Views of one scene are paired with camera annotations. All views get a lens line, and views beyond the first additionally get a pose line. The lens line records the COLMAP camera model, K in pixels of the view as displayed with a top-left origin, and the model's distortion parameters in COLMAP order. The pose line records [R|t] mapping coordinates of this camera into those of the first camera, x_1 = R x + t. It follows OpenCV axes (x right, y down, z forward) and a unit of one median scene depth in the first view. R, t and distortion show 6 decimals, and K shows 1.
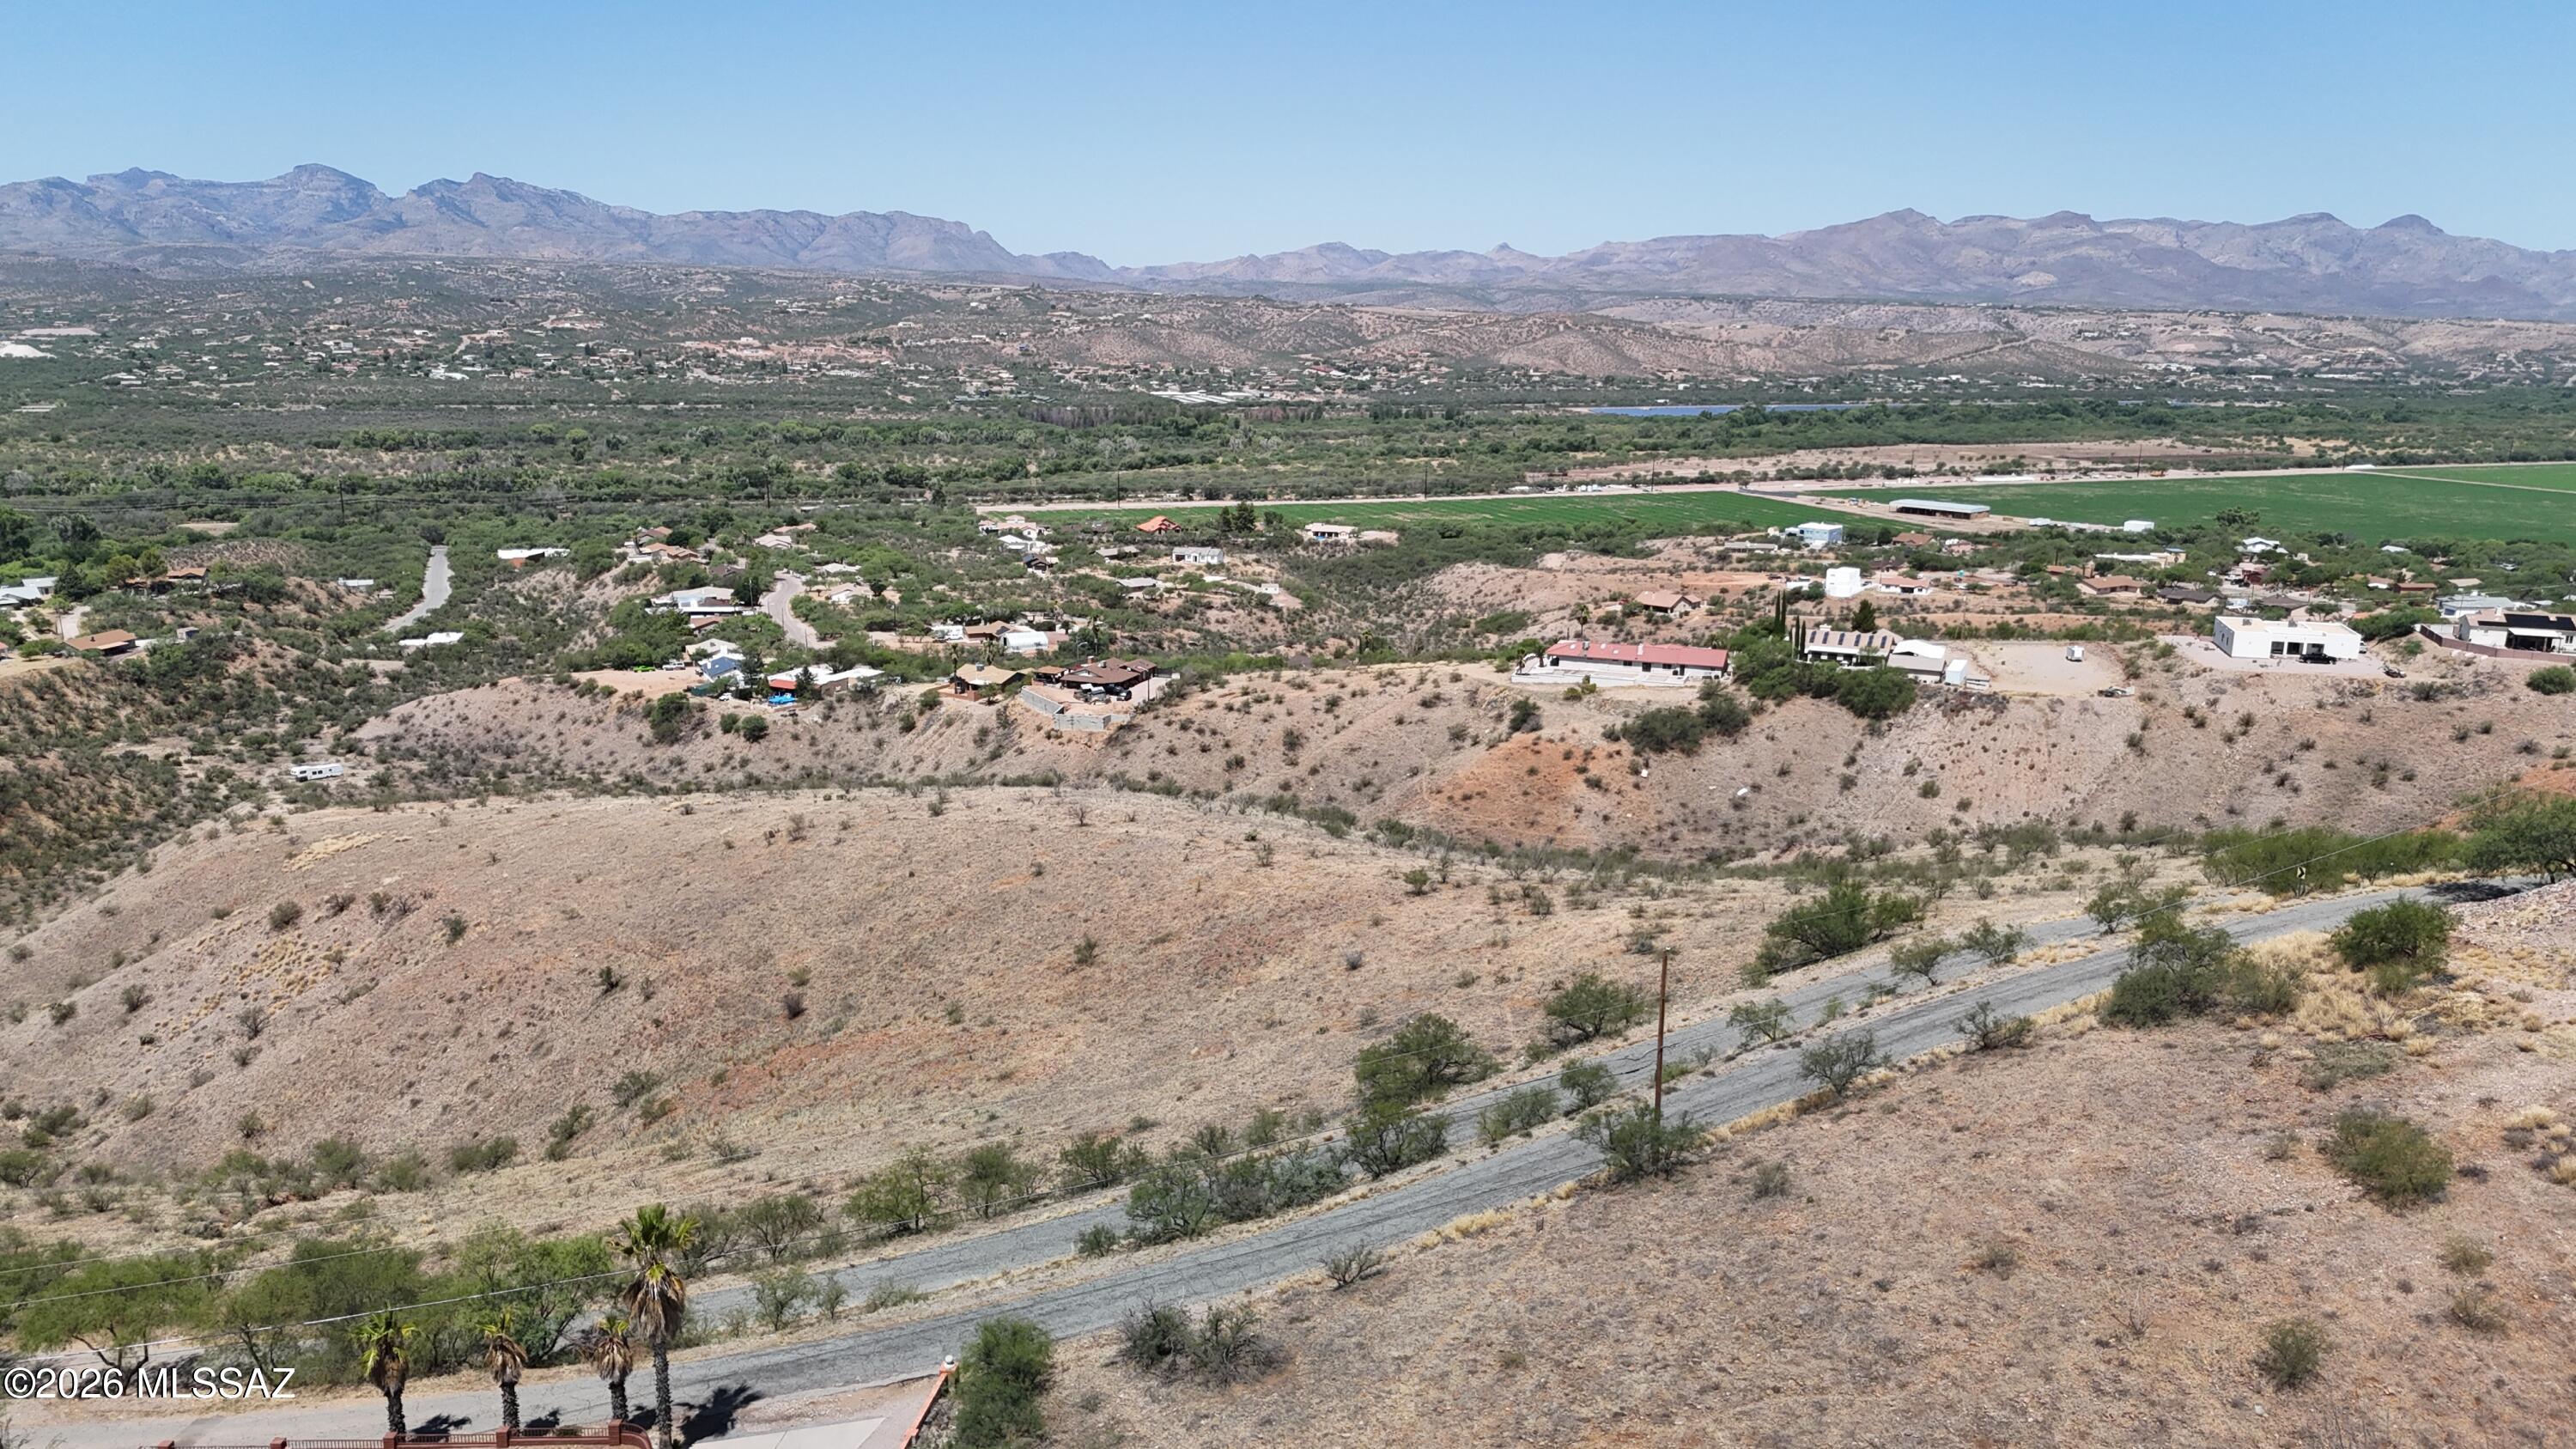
lens RADIAL K [[1896.9, 0, 1280.9], [0, 1896.9, 729.1], [0, 0, 1]] dist [0.080339, -0.080922]
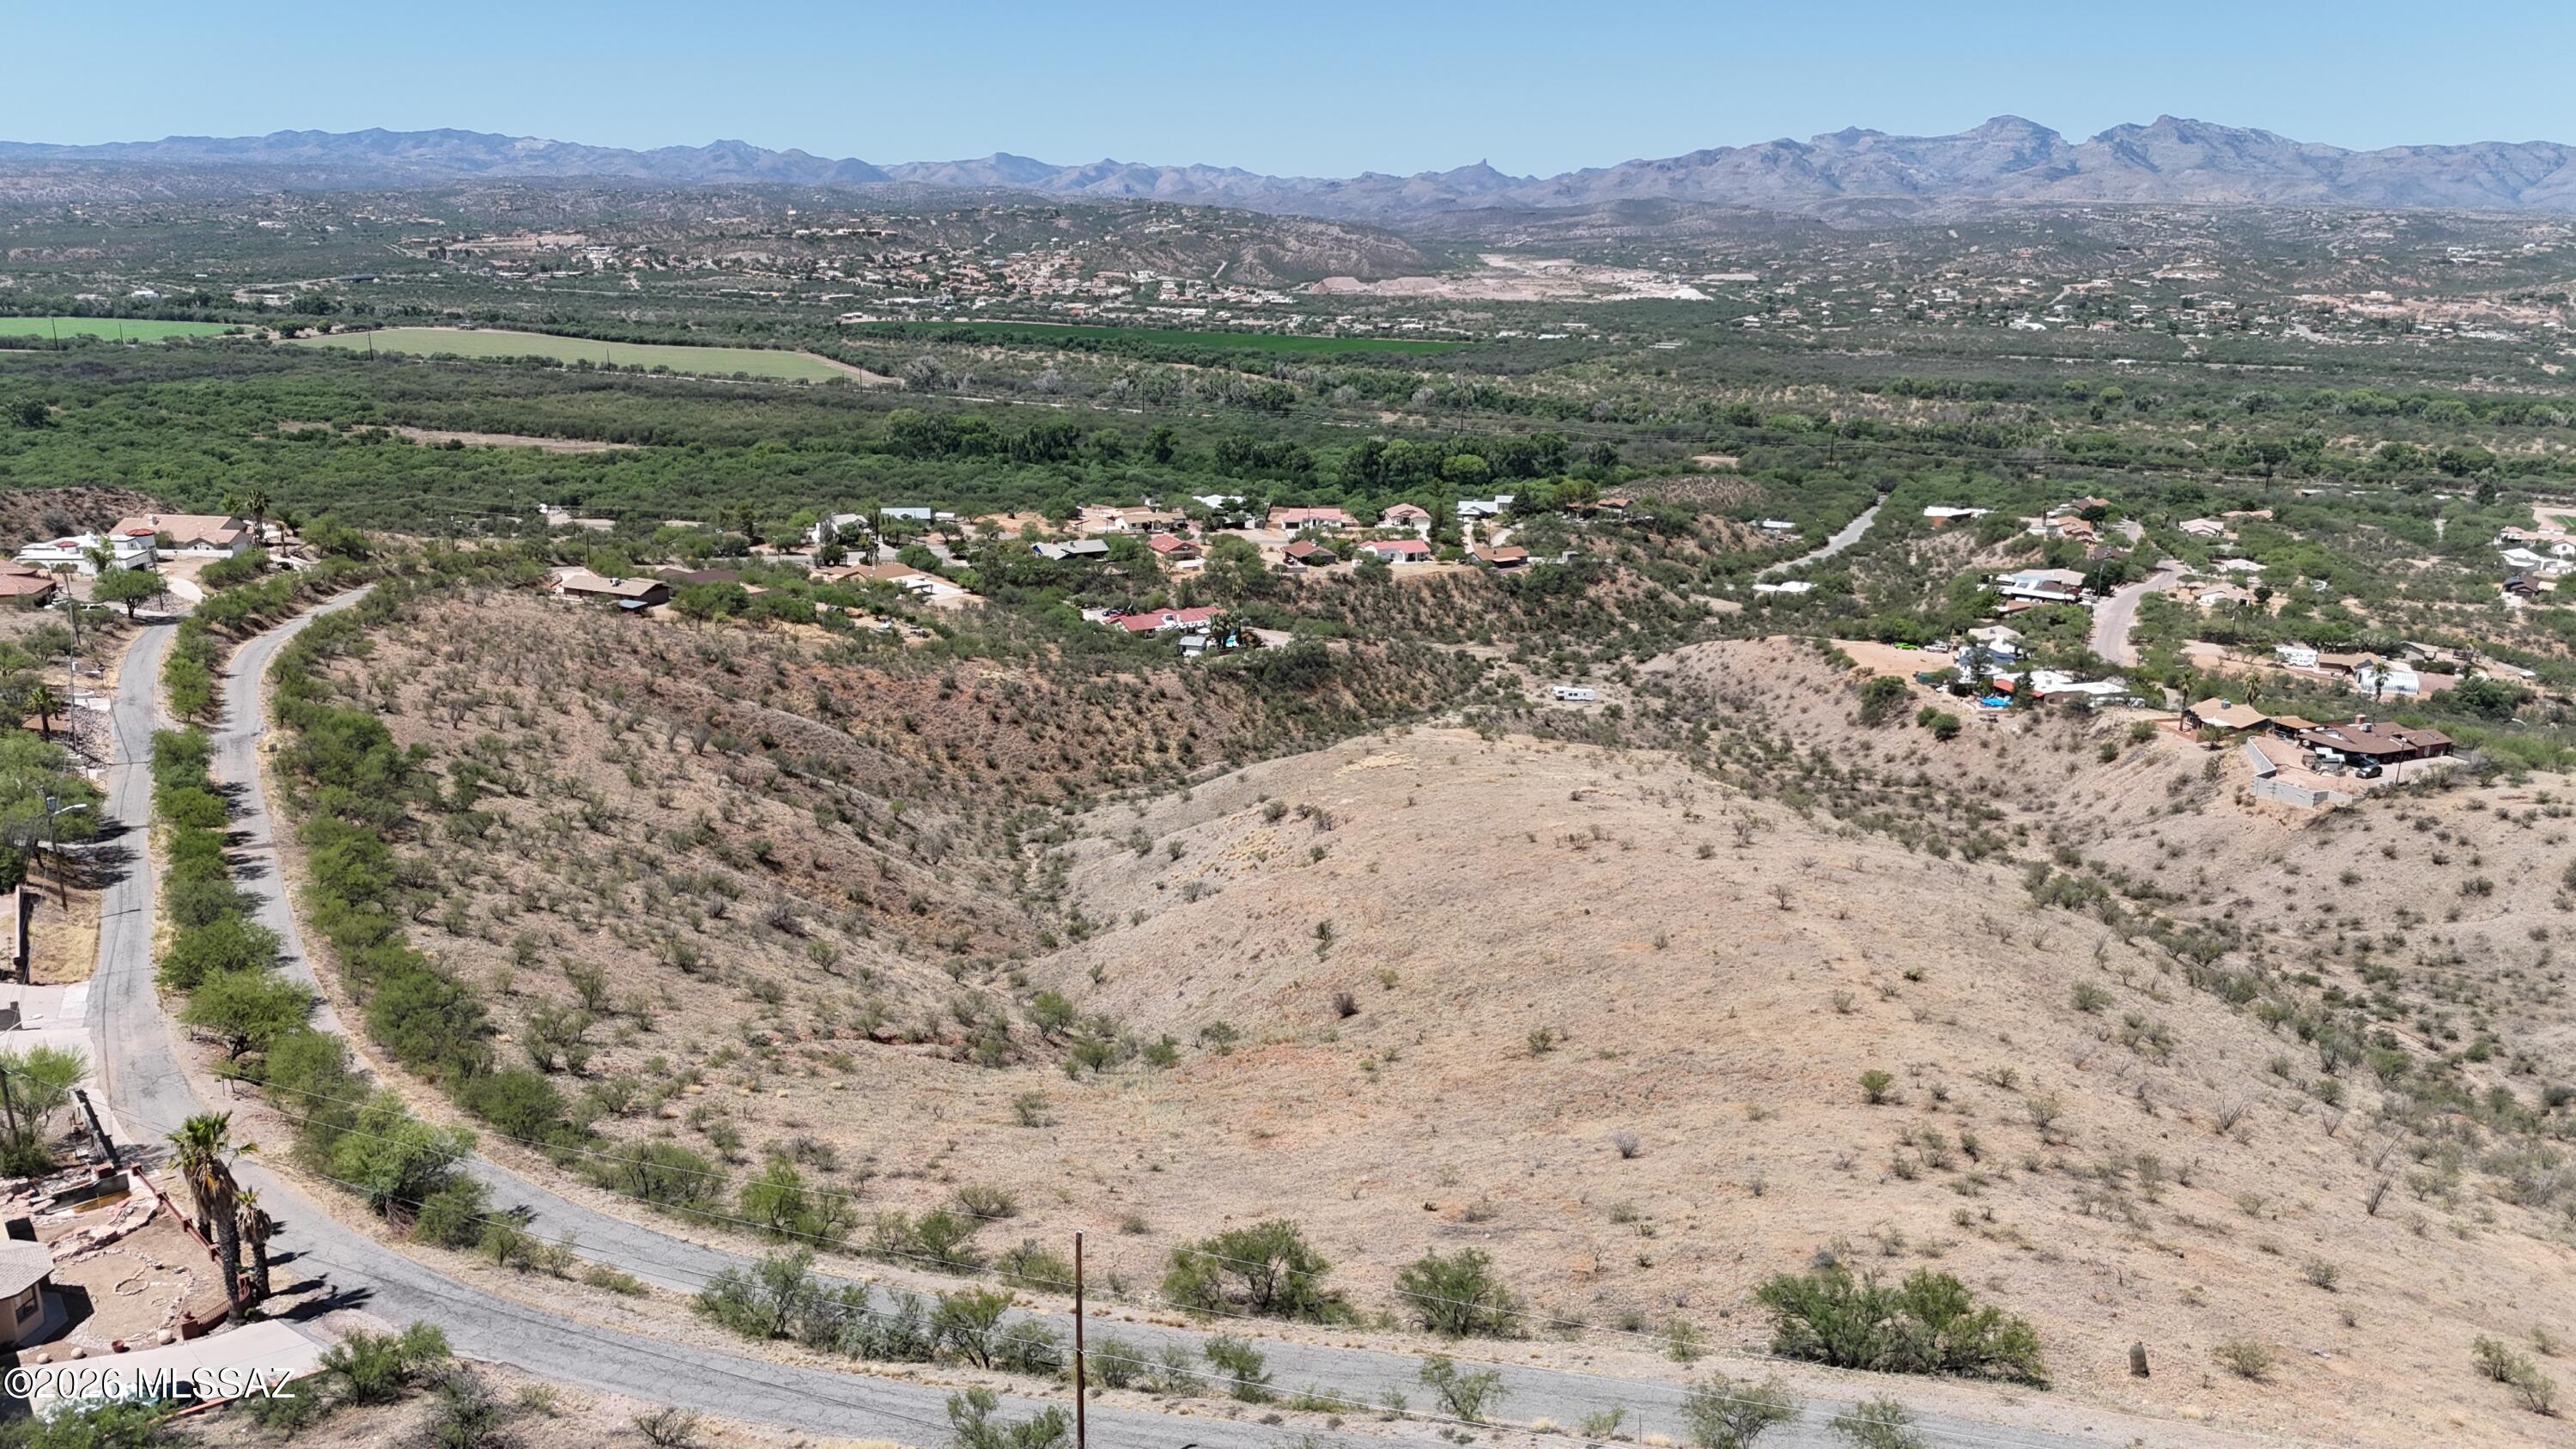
lens RADIAL K [[1896.9, 0, 1283.8], [0, 1896.9, 721.3], [0, 0, 1]] dist [0.080339, -0.080922]
pose [[0.697611, 0.182139, -0.692939, 0.107454], [-0.166246, 0.981902, 0.090726, -0.024672], [0.696922, 0.051907, 0.715266, 0.067144]]
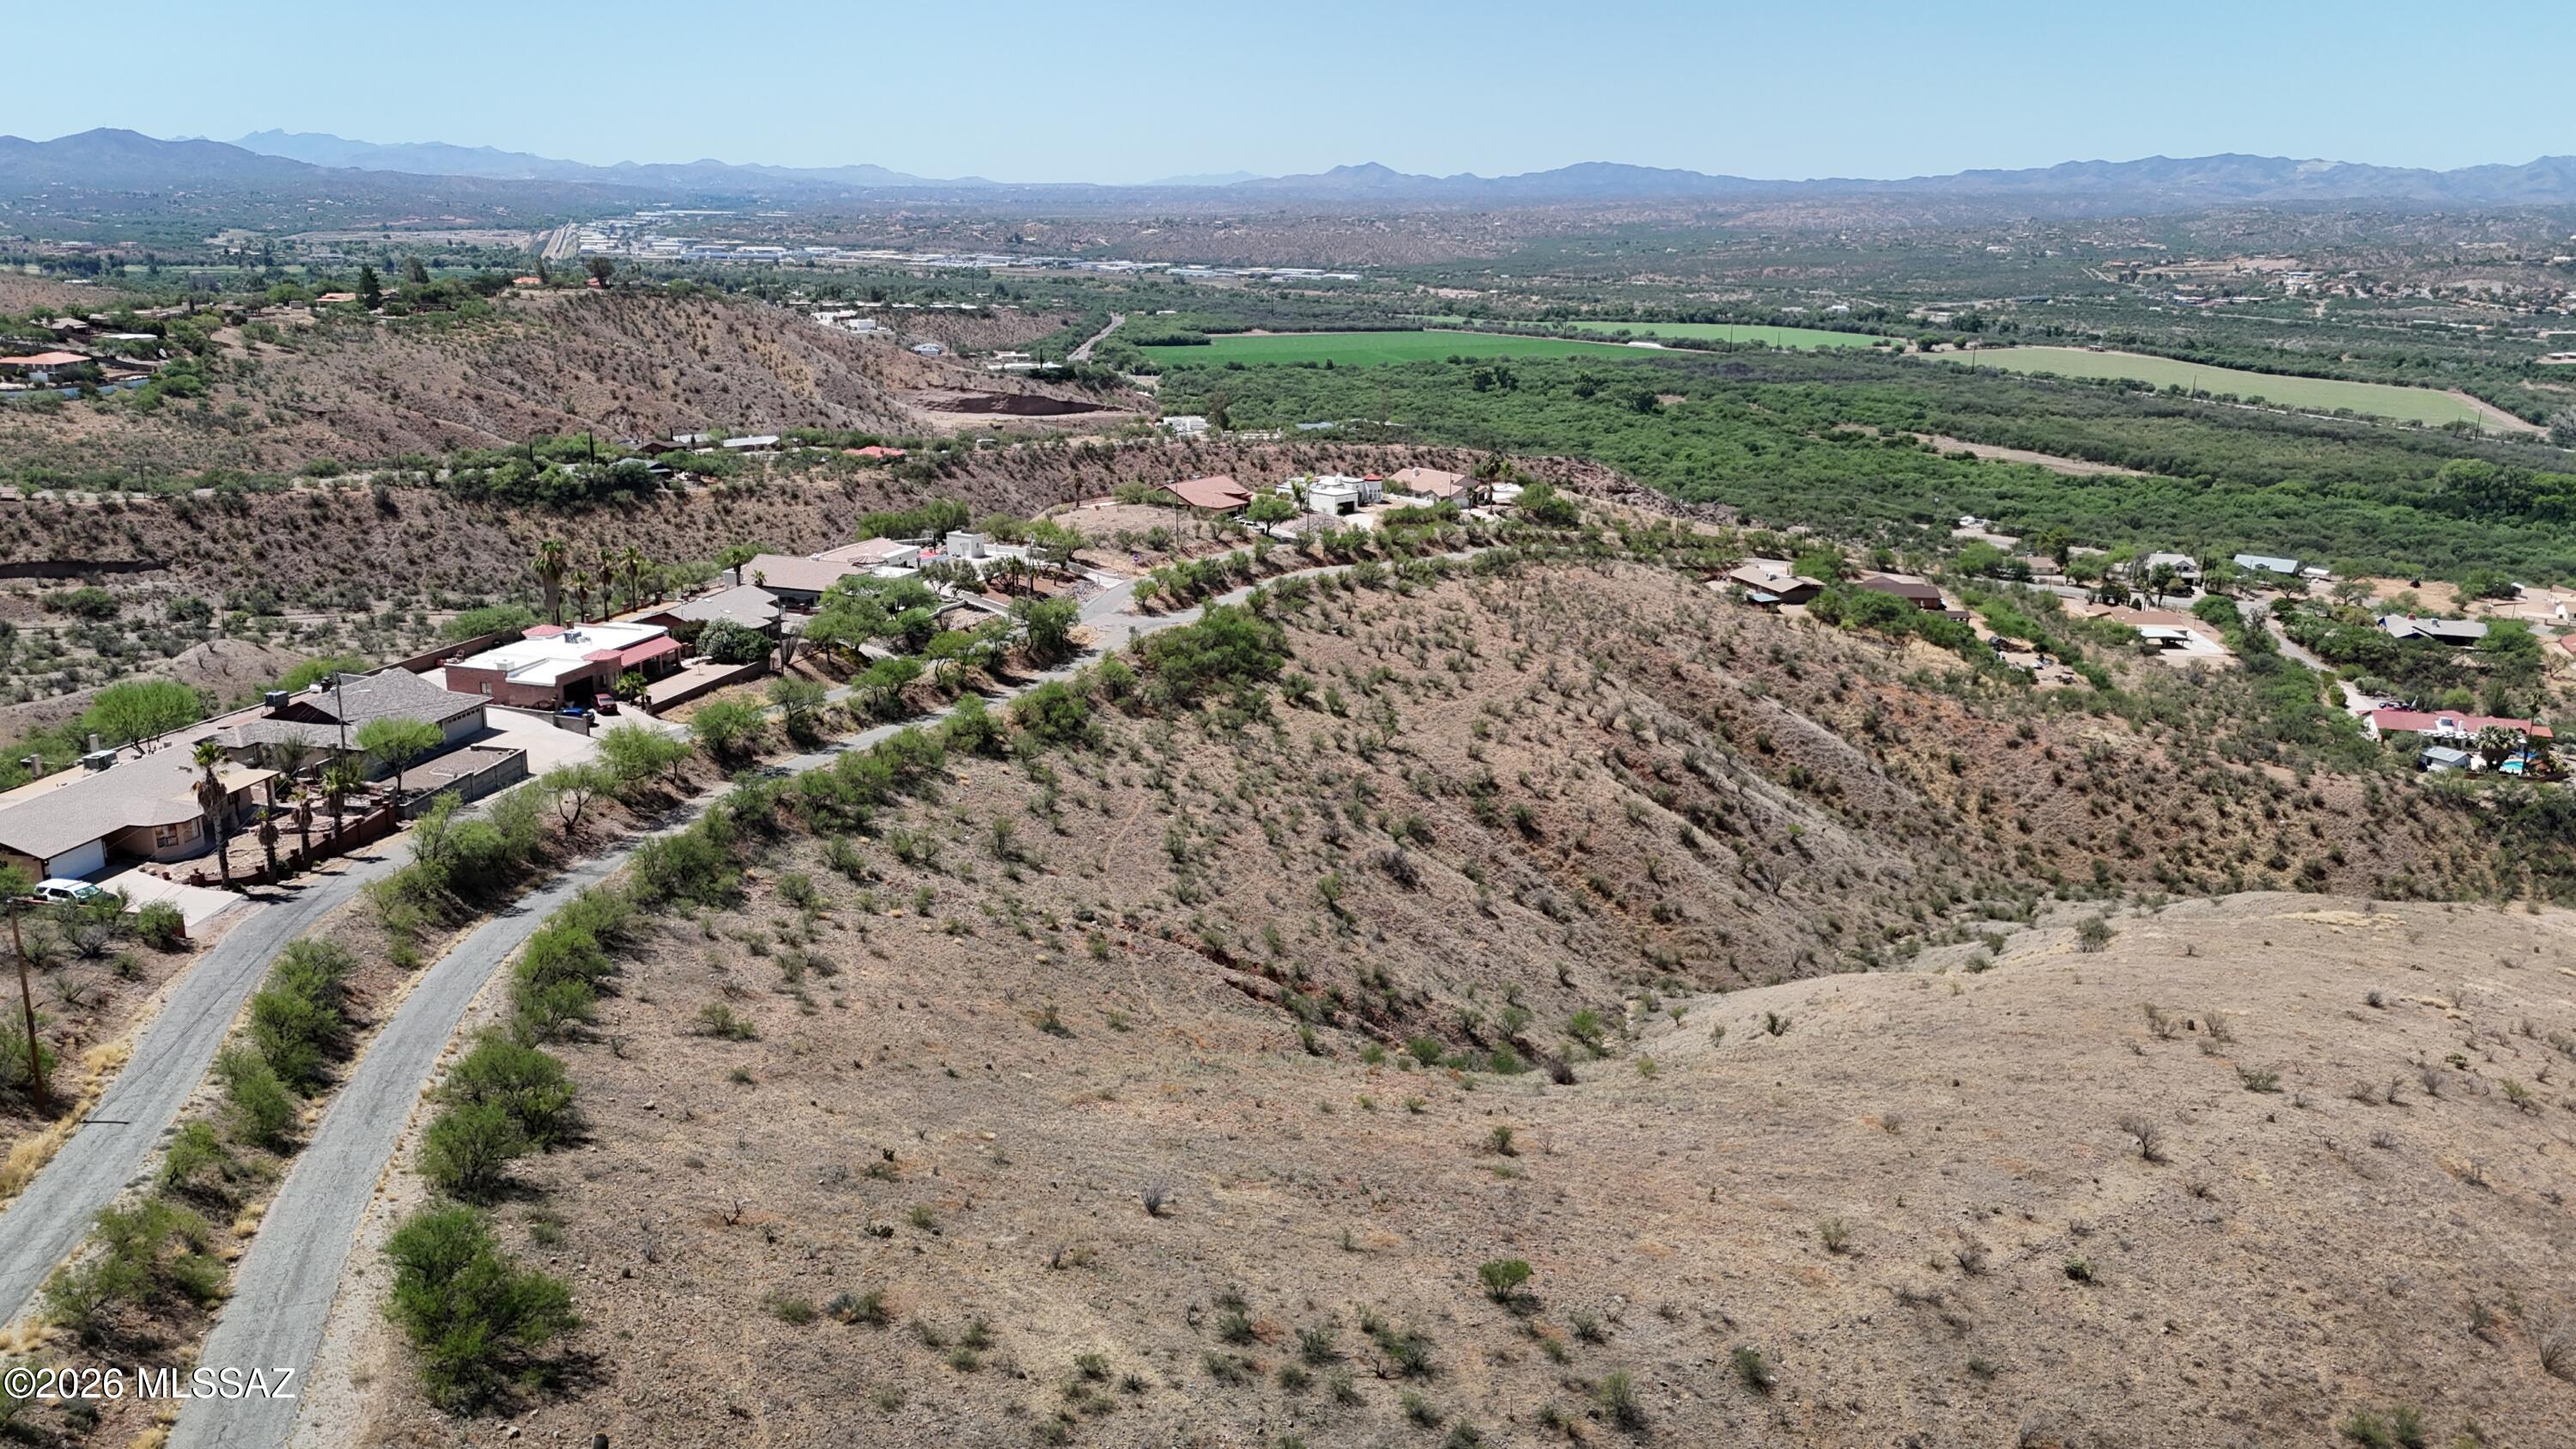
lens RADIAL K [[1896.9, 0, 1293.9], [0, 1896.9, 729.6], [0, 0, 1]] dist [0.080339, -0.080922]
pose [[-0.061547, 0.250327, -0.966203, 0.157083], [-0.245452, 0.934514, 0.257752, -0.056064], [0.967453, 0.253021, 0.003927, 0.227568]]
